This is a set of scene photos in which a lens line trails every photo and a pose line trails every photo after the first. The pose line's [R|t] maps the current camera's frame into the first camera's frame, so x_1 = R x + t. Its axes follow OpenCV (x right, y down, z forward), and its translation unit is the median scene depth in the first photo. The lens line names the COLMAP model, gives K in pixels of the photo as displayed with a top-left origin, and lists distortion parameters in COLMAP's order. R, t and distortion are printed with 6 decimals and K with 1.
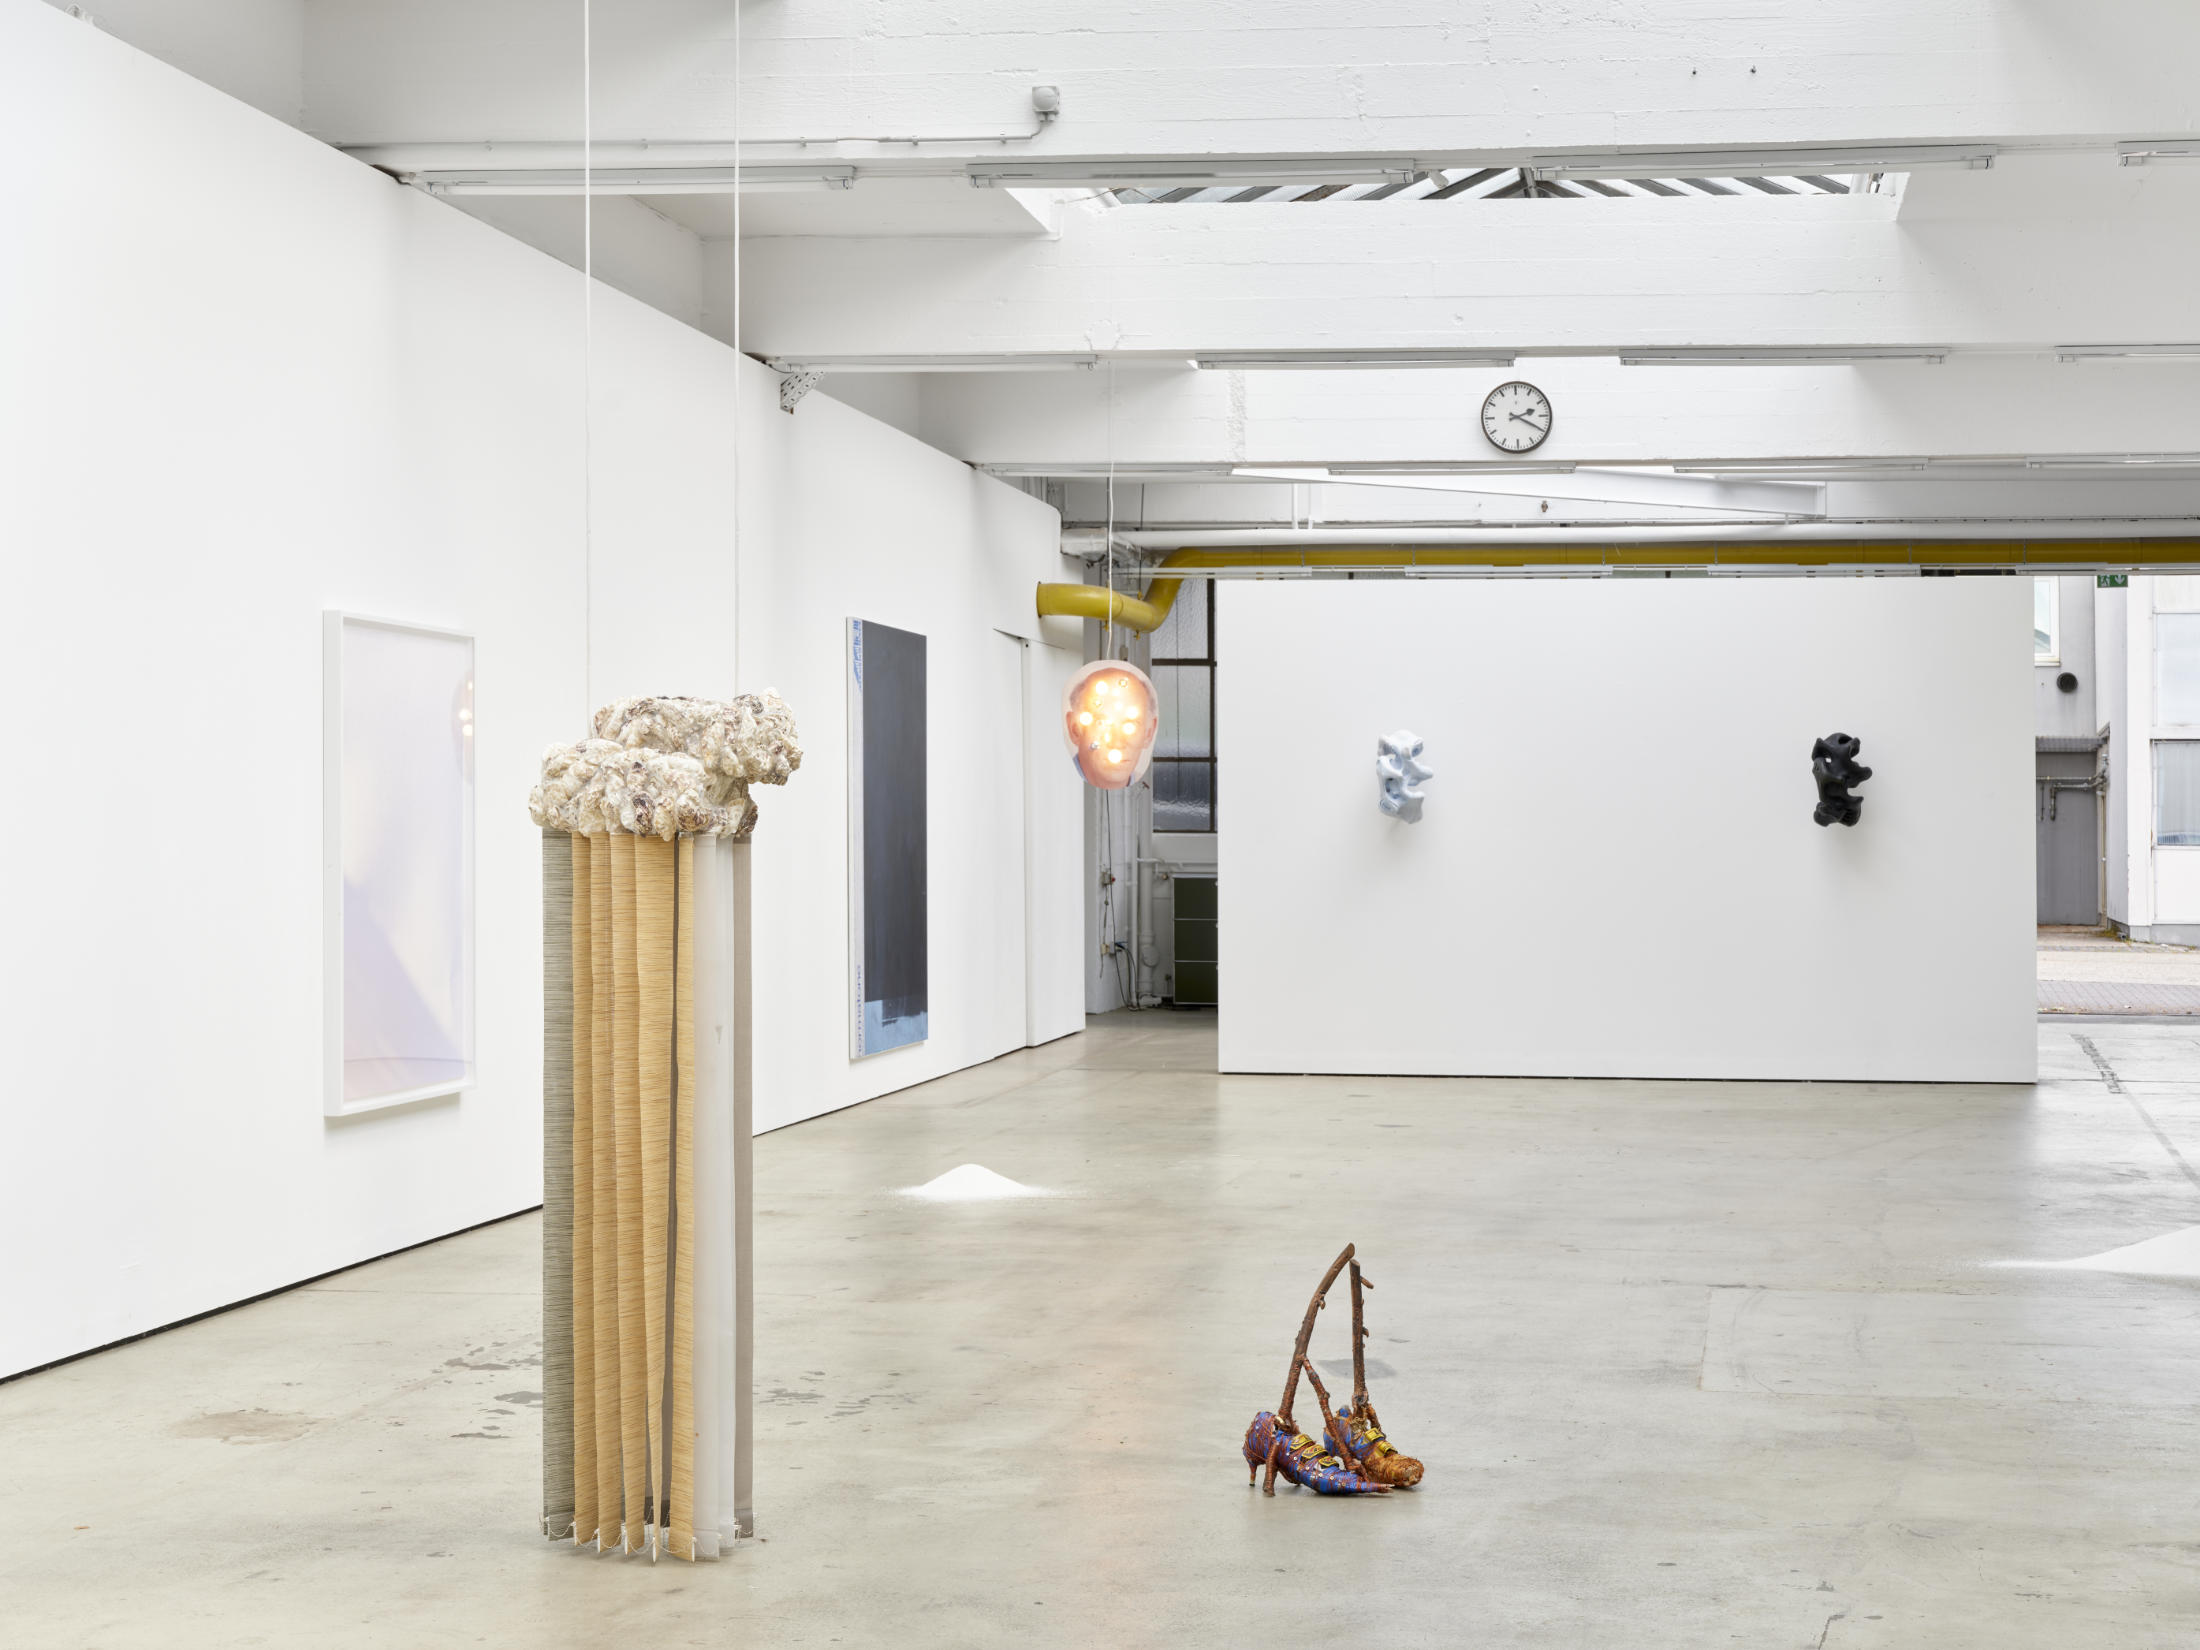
lens RADIAL K [[4239.2, 0, 1099.8], [0, 4239.2, 815.3], [0, 0, 1]] dist [-0.103764, 0.000000]
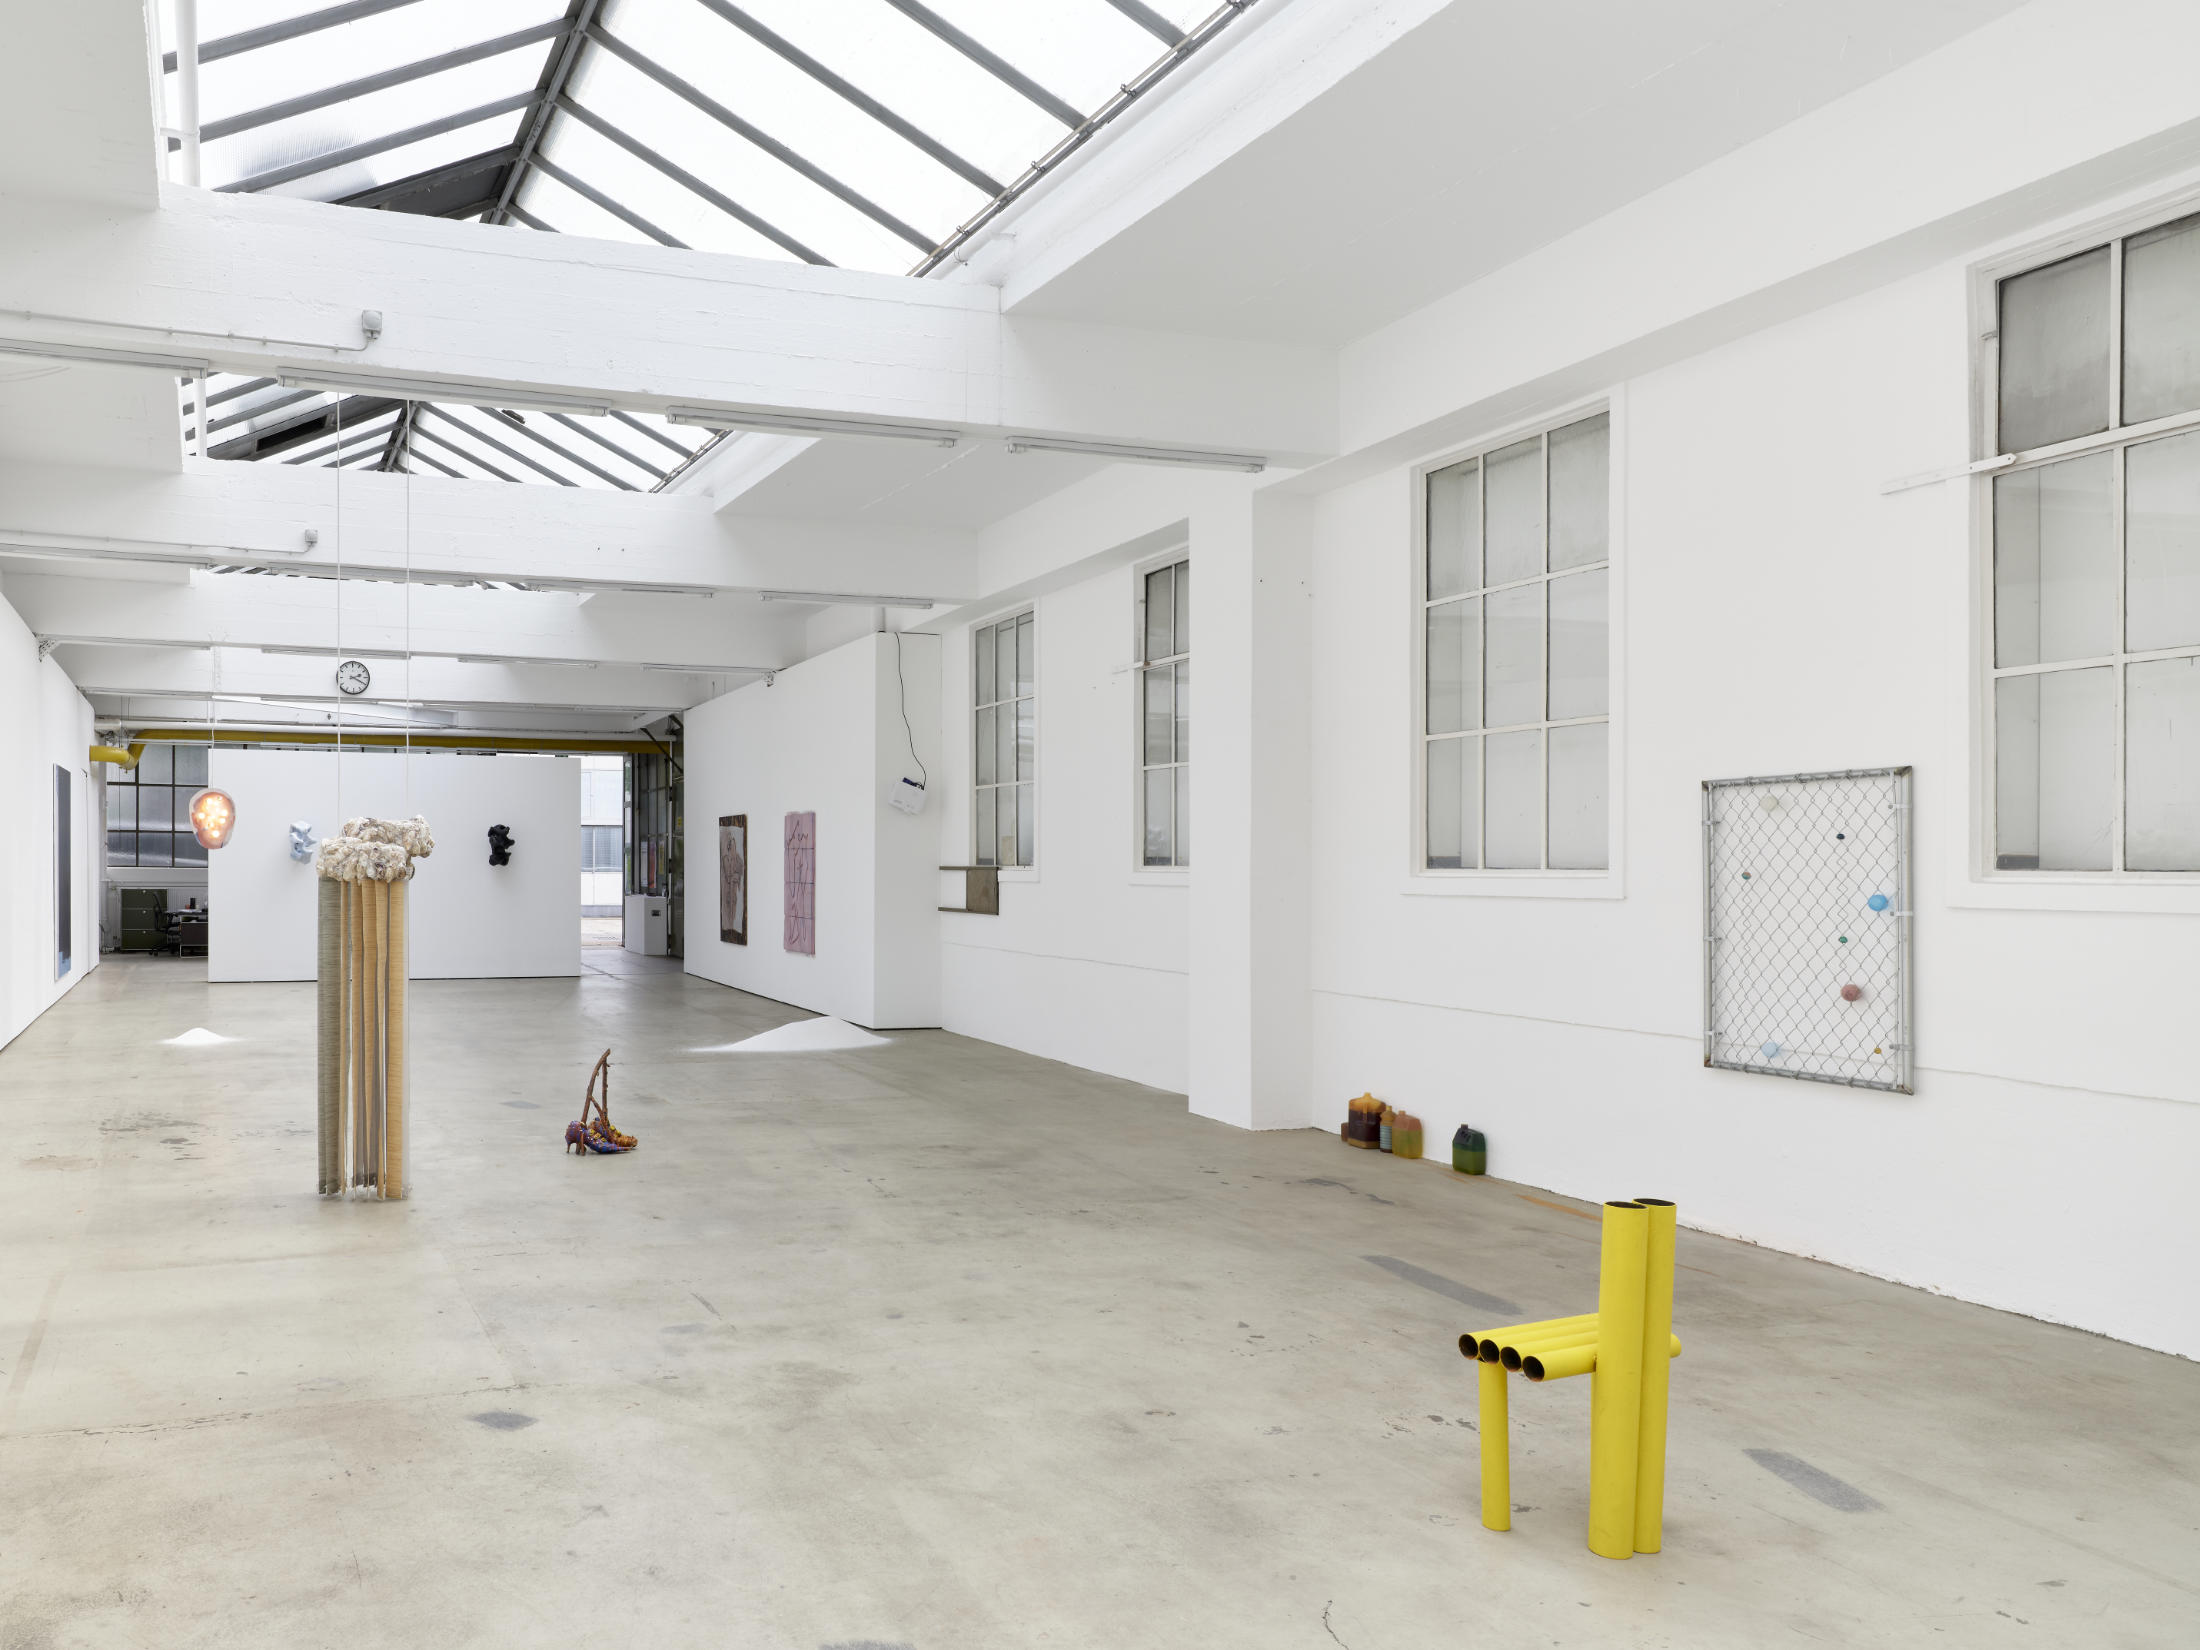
lens RADIAL K [[1867.4, 0, 1098.2], [0, 1867.4, 848.4], [0, 0, 1]] dist [-0.001456, -0.001797]
pose [[0.834129, 0.005097, 0.551546, -0.114309], [-0.003071, 0.999985, -0.004598, -0.003015], [-0.551561, 0.002142, 0.834132, -0.013974]]
